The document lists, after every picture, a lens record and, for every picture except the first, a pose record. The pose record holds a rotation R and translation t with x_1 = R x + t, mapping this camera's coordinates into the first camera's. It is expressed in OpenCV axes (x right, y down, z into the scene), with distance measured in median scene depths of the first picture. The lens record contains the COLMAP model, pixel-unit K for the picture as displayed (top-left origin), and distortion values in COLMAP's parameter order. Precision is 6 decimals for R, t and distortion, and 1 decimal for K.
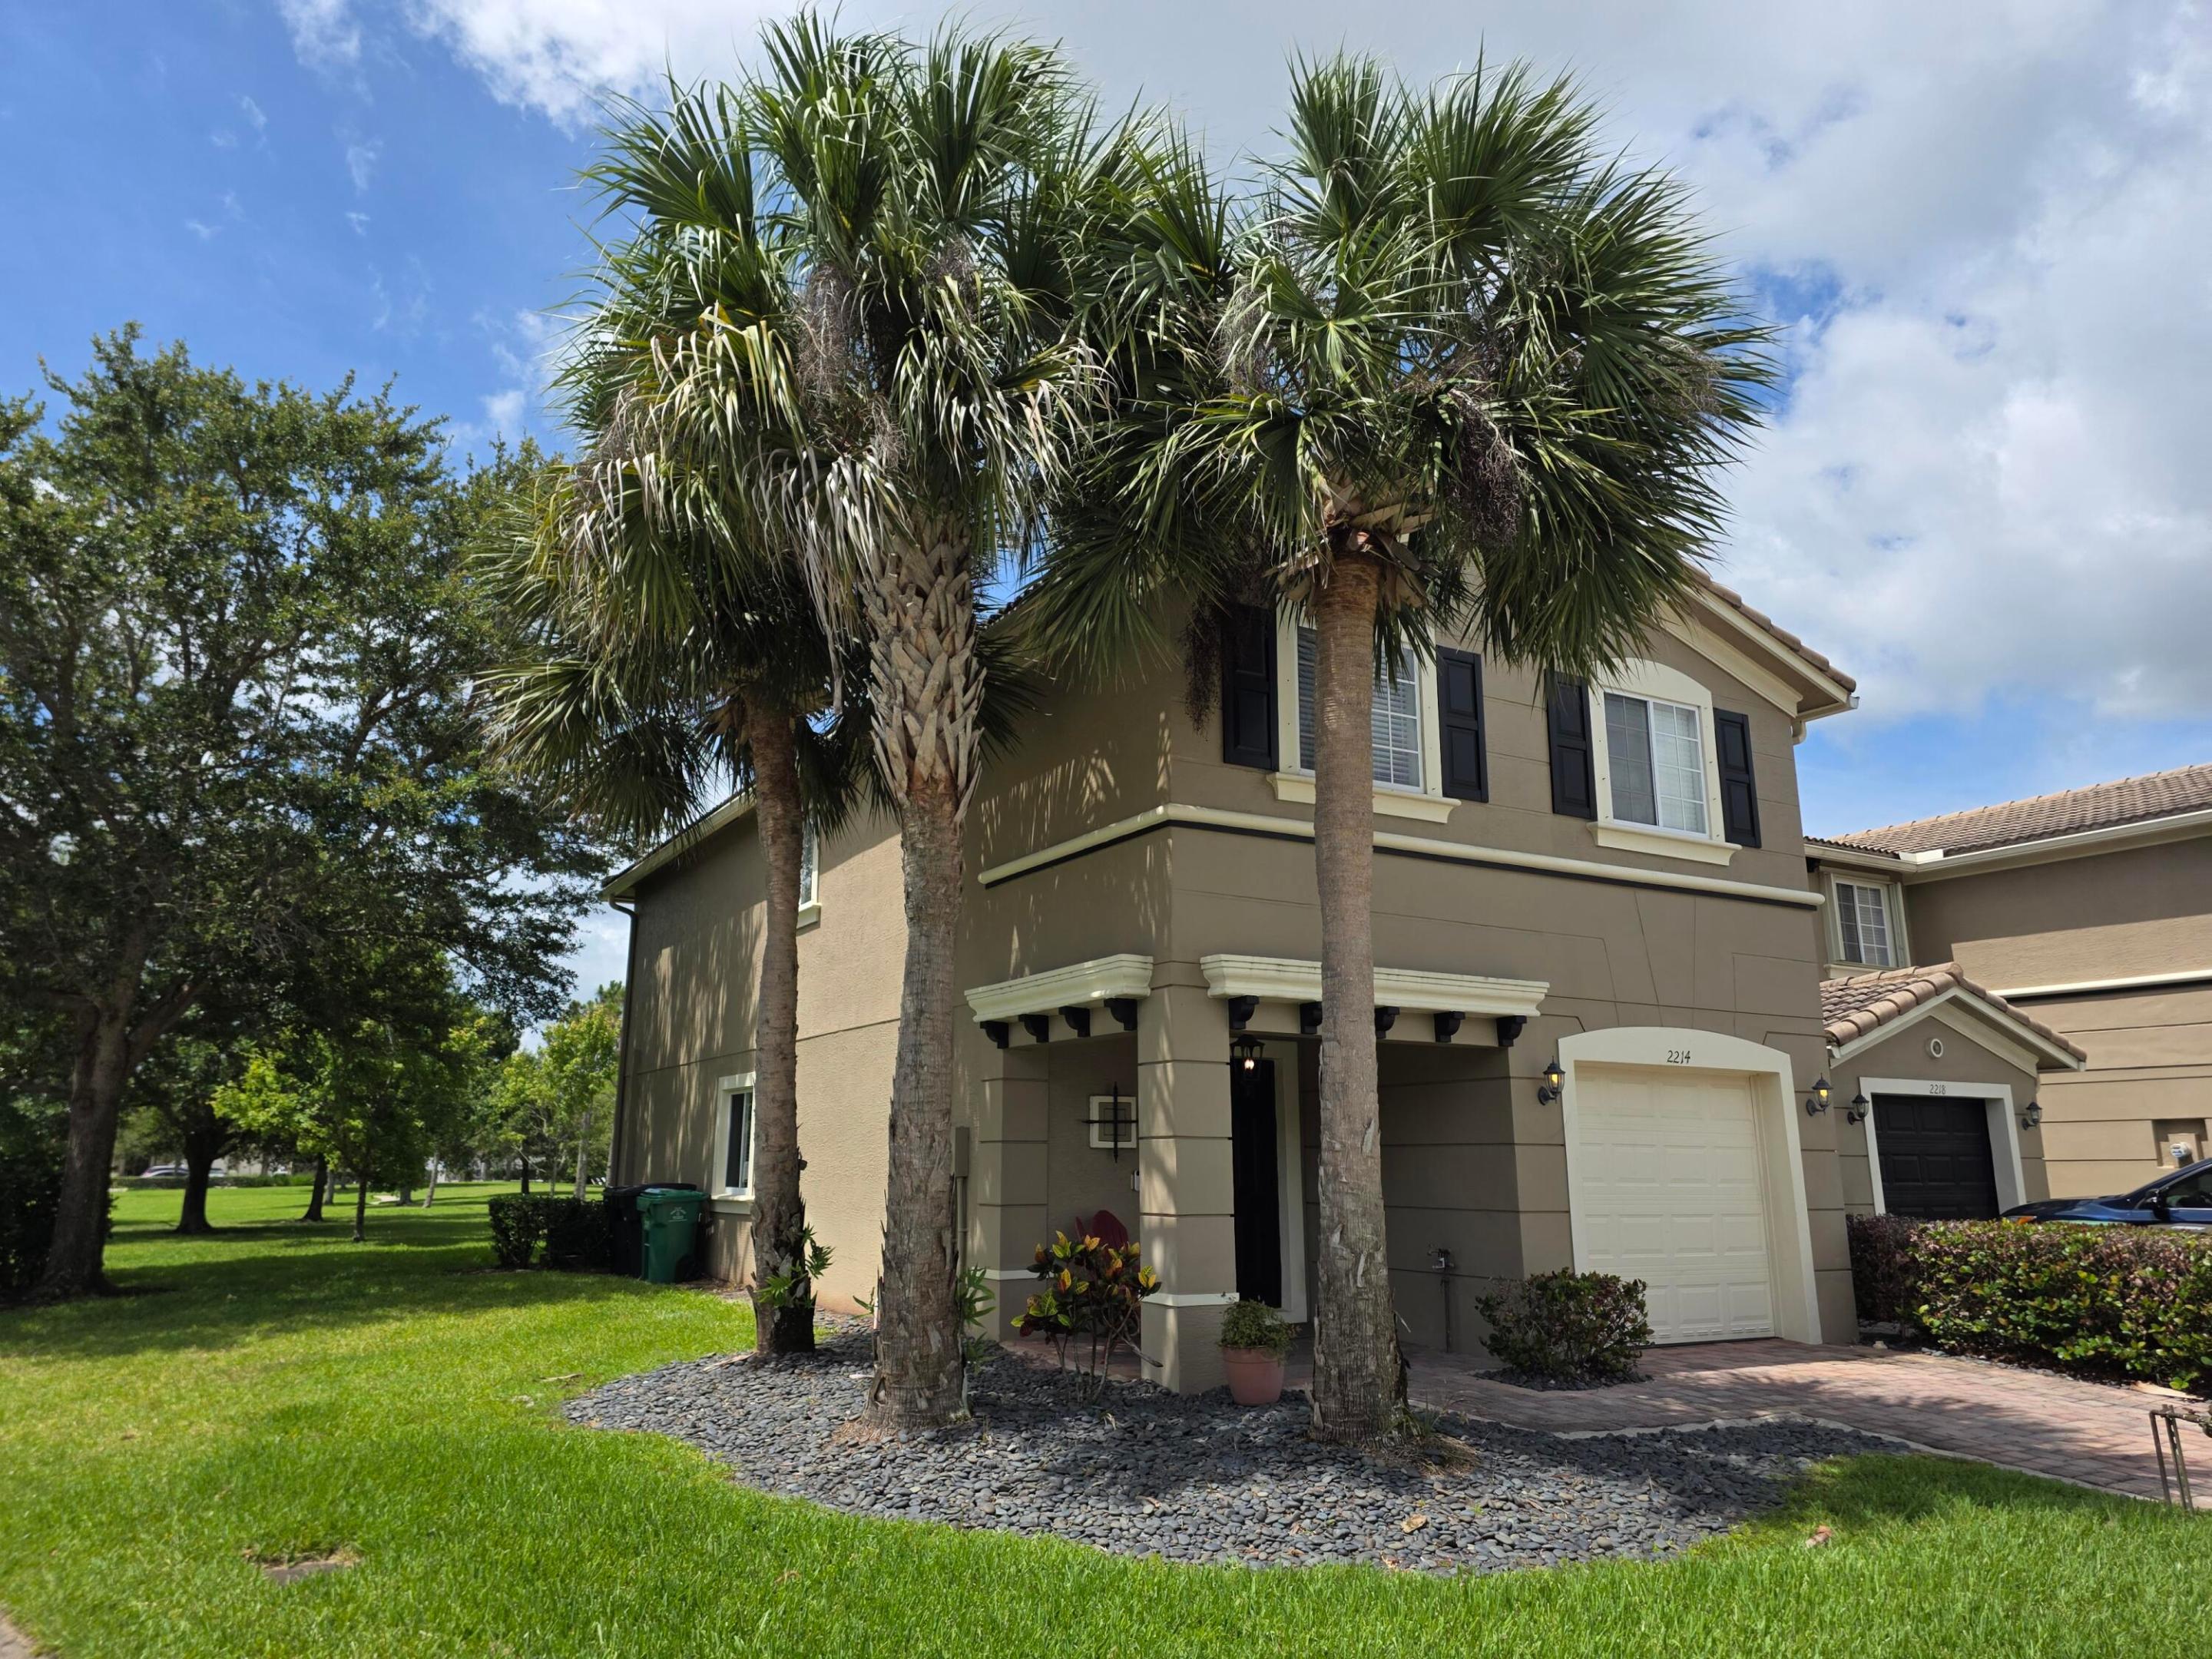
lens RADIAL K [[1442.4, 0, 1106.0], [0, 1442.4, 829.5], [0, 0, 1]] dist [0.003905, -0.022910]
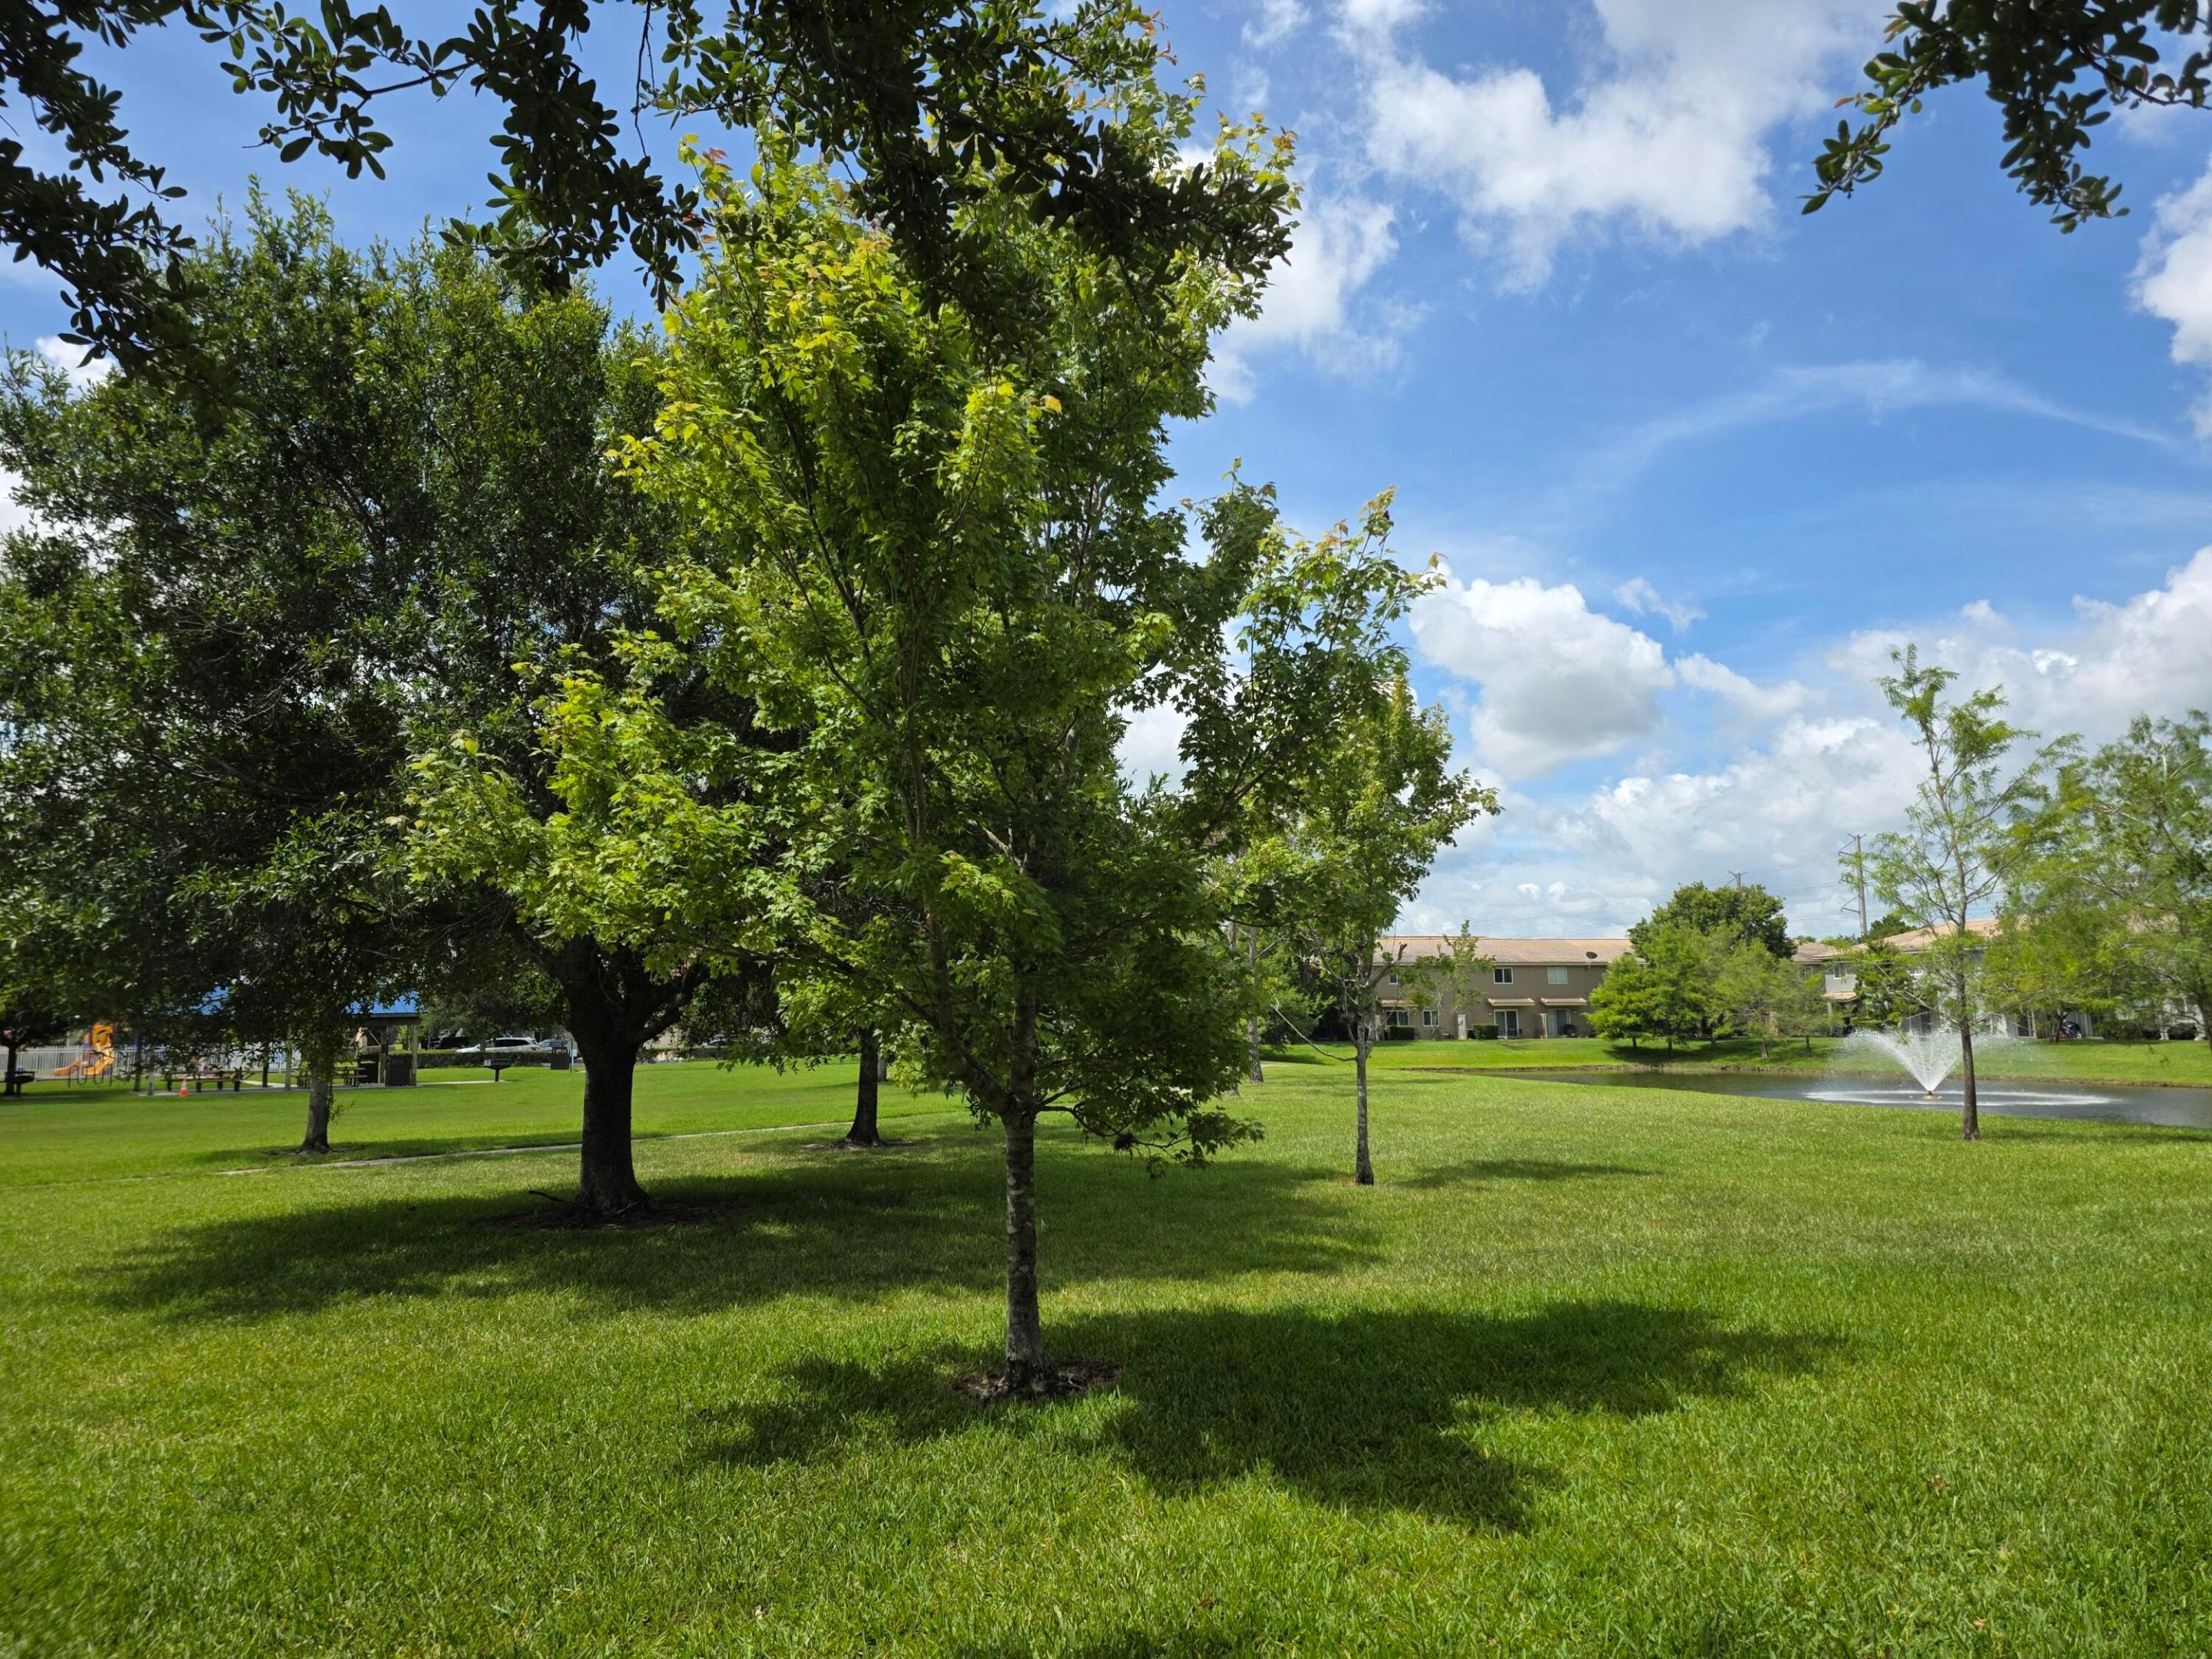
lens RADIAL K [[1445.1, 0, 1117.5], [0, 1445.1, 827.6], [0, 0, 1]] dist [0.090917, -0.089970]
pose [[0.942284, -0.050365, -0.331005, -0.658471], [0.081964, 0.993240, 0.082202, 0.272472], [0.324628, -0.104588, 0.940042, 1.231361]]
